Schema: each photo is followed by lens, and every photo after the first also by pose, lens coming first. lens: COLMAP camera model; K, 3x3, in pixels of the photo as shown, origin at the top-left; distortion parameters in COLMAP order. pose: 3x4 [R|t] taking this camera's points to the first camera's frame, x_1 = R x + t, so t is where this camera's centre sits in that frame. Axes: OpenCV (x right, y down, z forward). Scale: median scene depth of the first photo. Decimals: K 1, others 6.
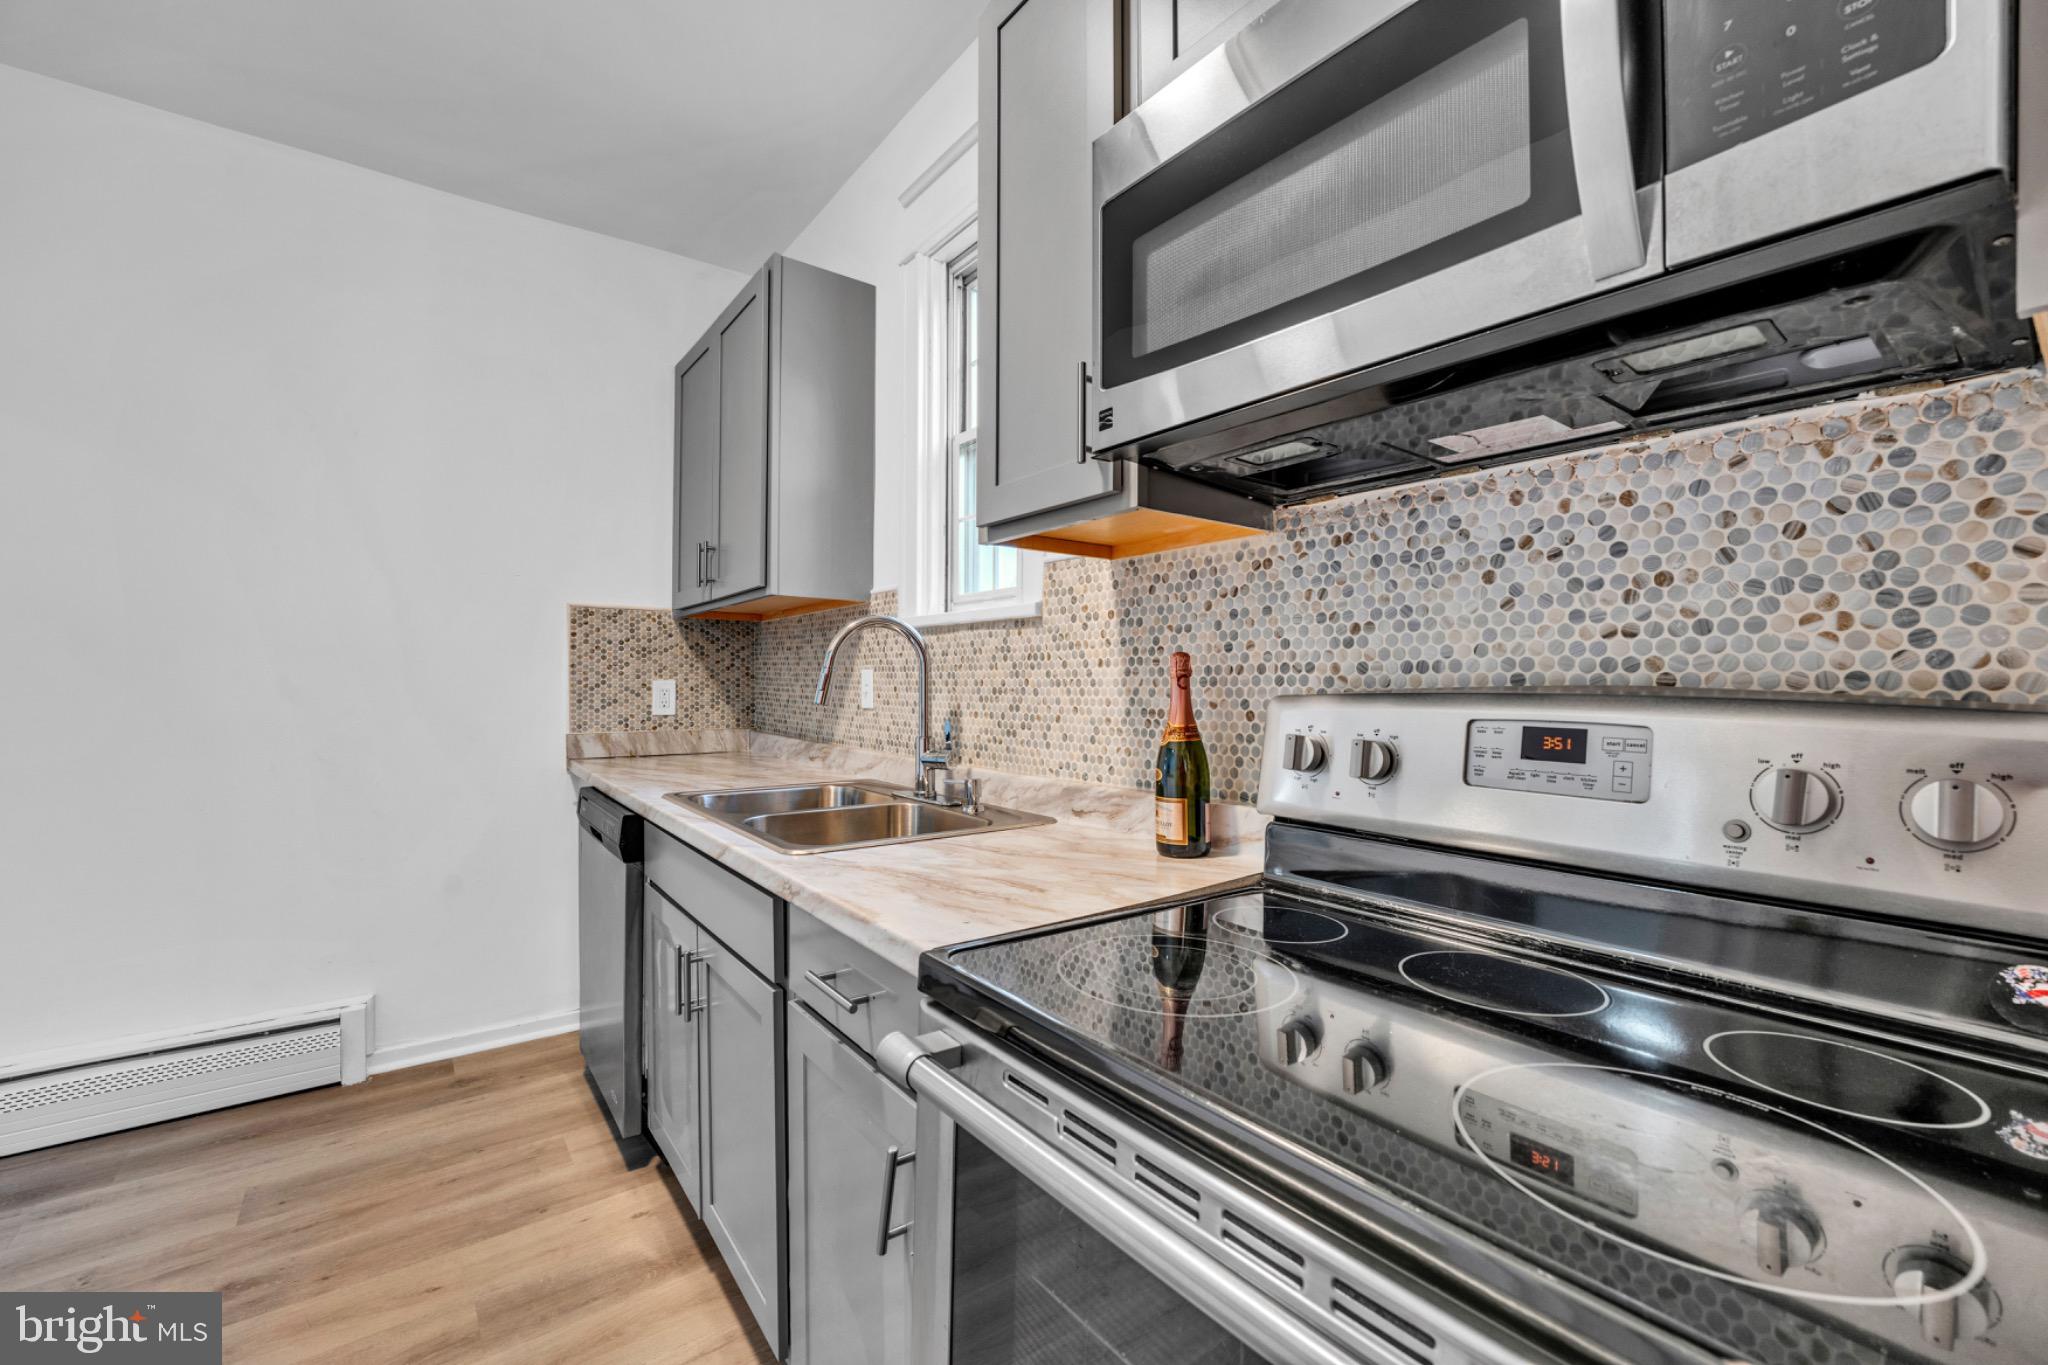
lens RADIAL K [[820.4, 0, 1019.3], [0, 820.4, 684.3], [0, 0, 1]] dist [-0.028914, 0.000468]
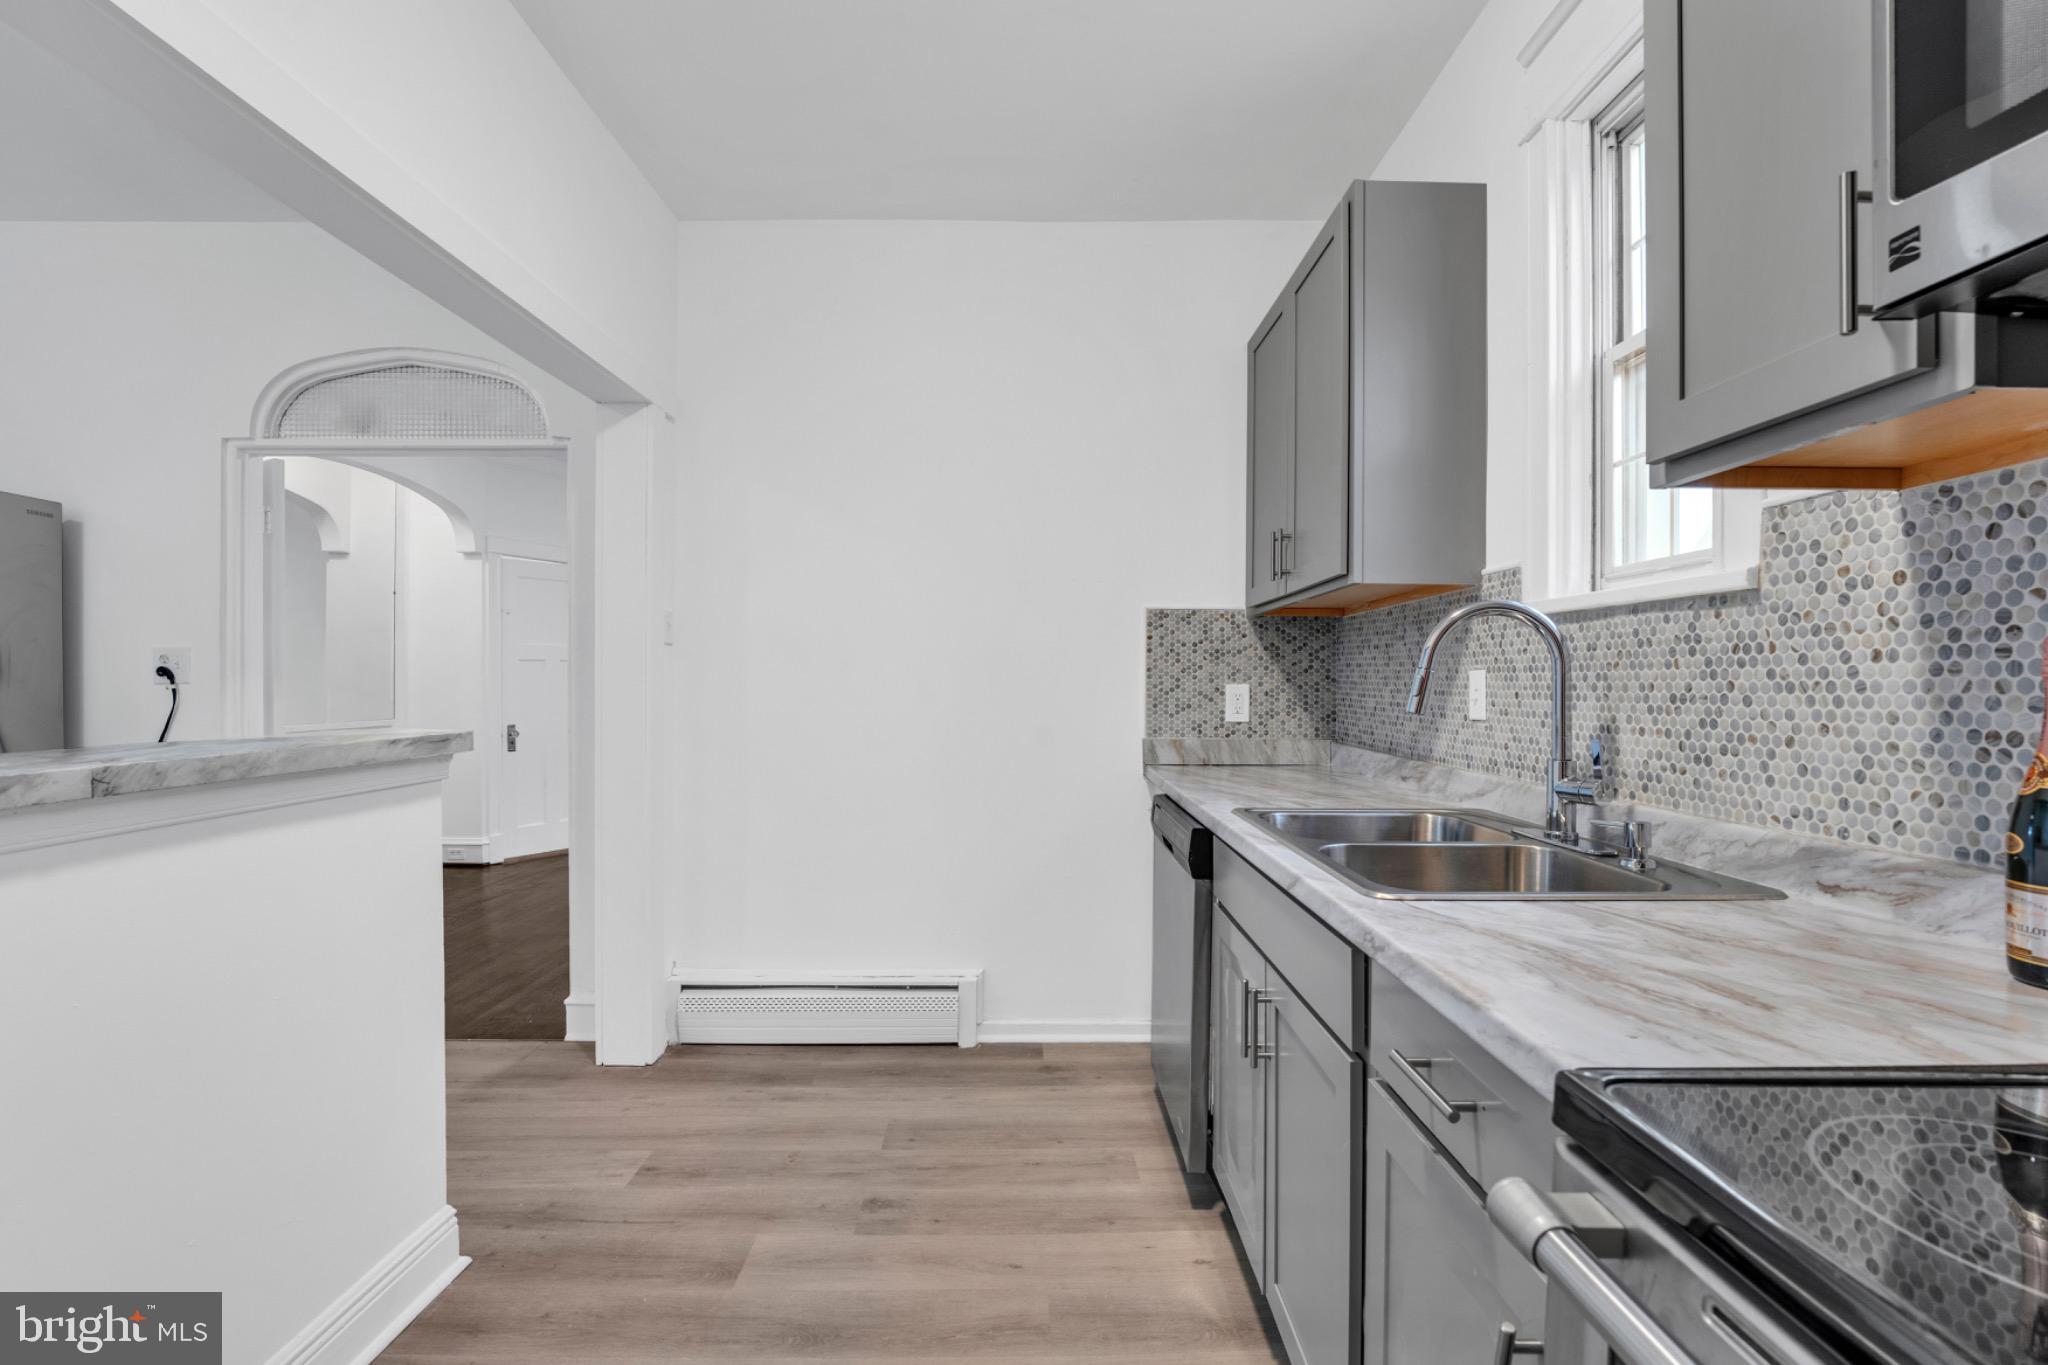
lens RADIAL K [[912.0, 0, 1029.3], [0, 912.0, 690.3], [0, 0, 1]] dist [-0.019670, 0.000681]
pose [[0.801029, 0.002385, -0.598621, -0.009986], [-0.001616, 0.999997, 0.001822, 0.000379], [0.598623, -0.000492, 0.801030, 0.052480]]
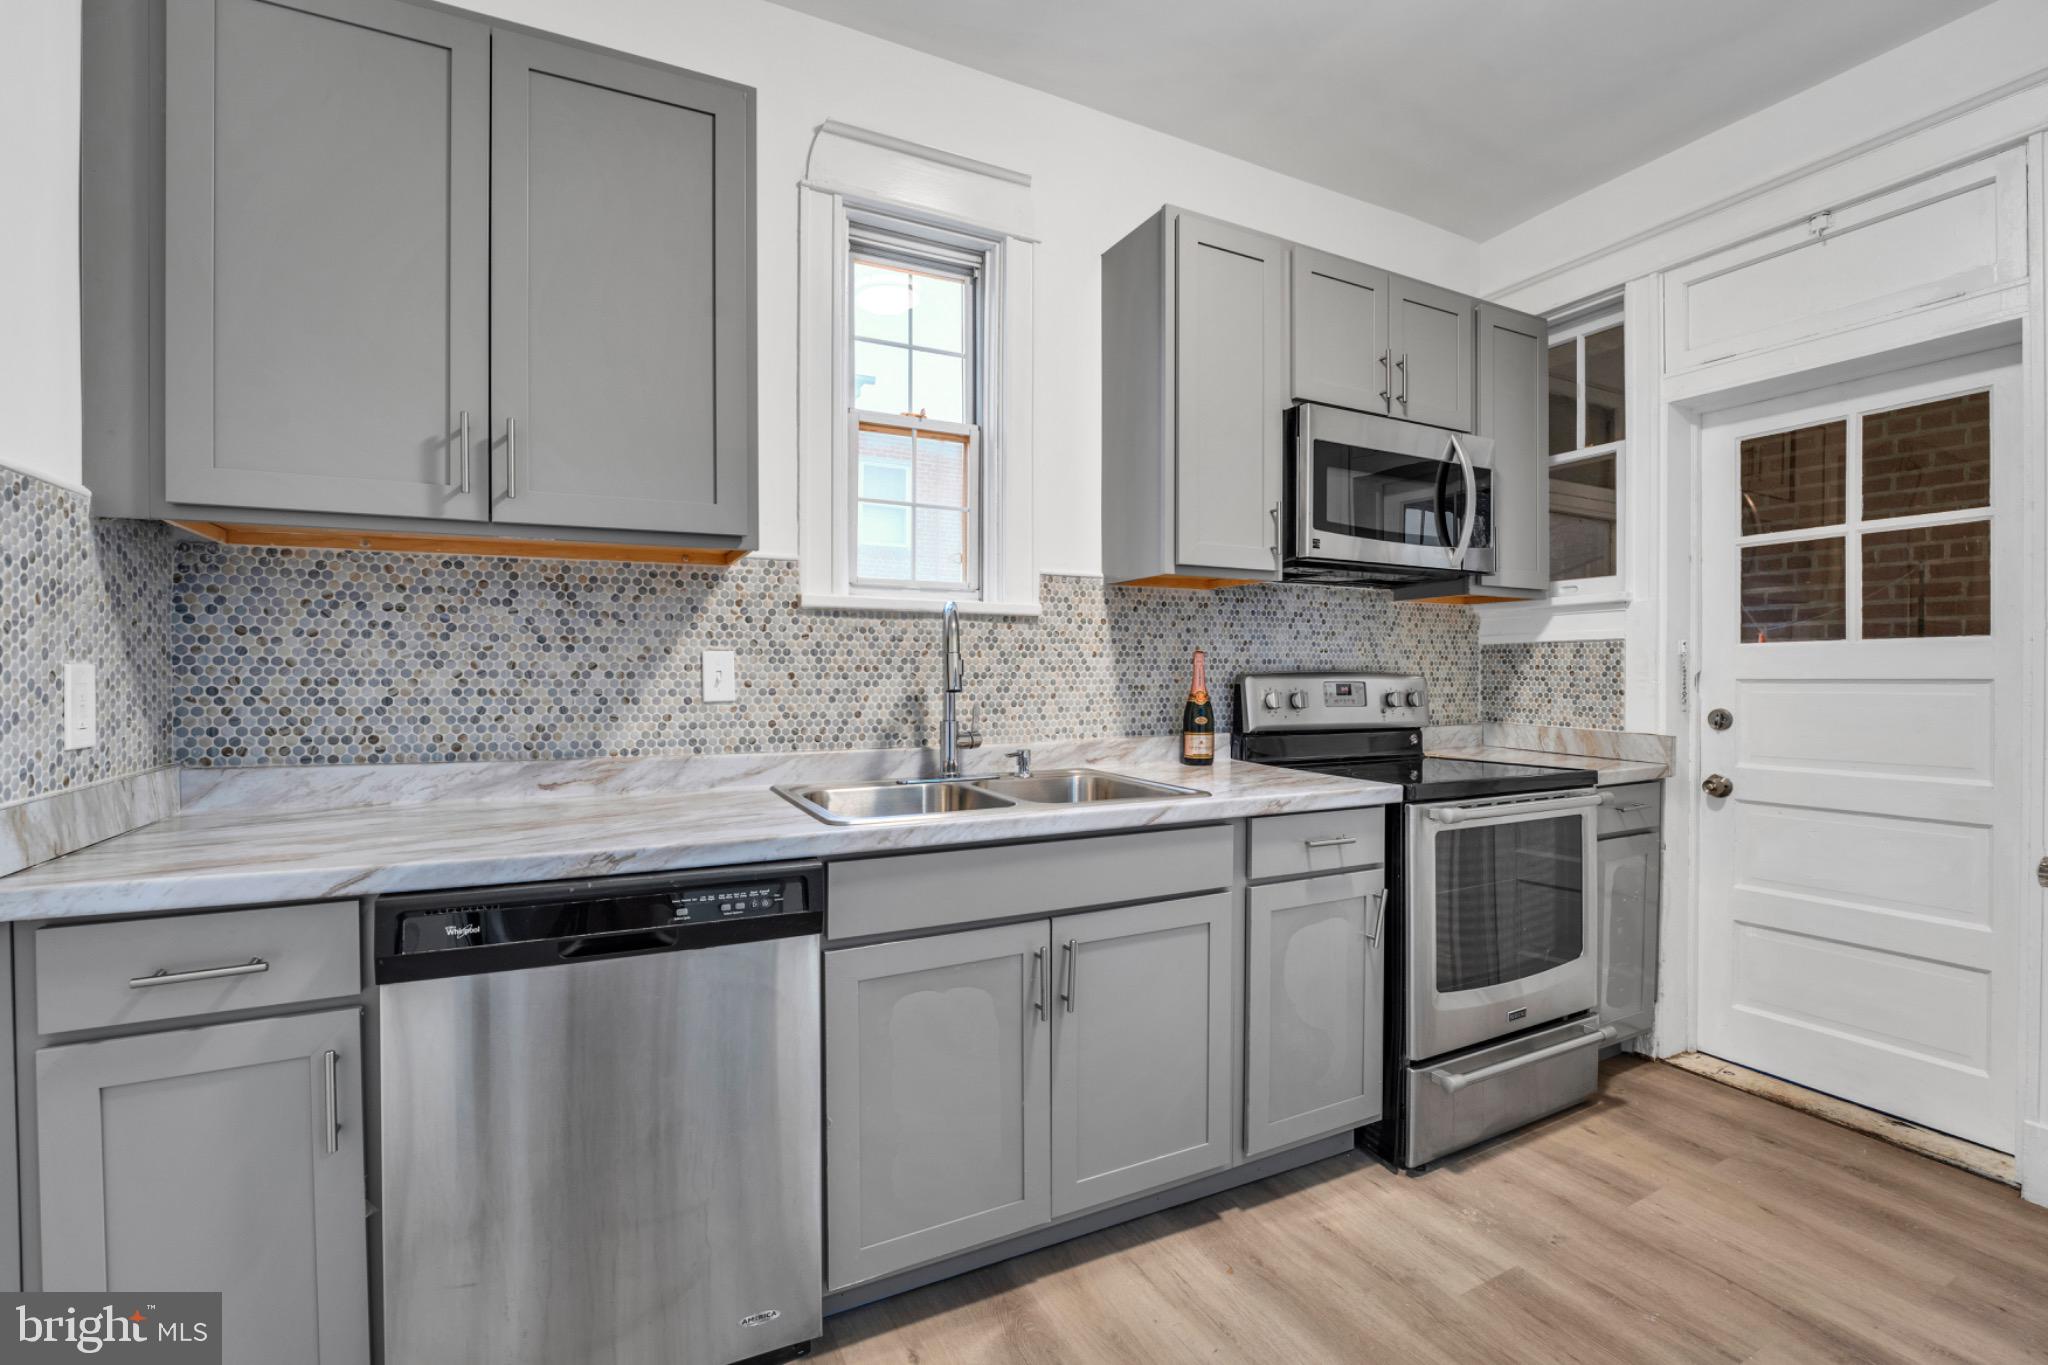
lens RADIAL K [[912.0, 0, 1007.3], [0, 912.0, 684.4], [0, 0, 1]] dist [-0.019670, 0.000681]
pose [[0.175600, -0.020310, 0.984252, -1.406655], [0.000158, 0.999788, 0.020602, -0.006229], [-0.984462, -0.003463, 0.175566, 0.819347]]
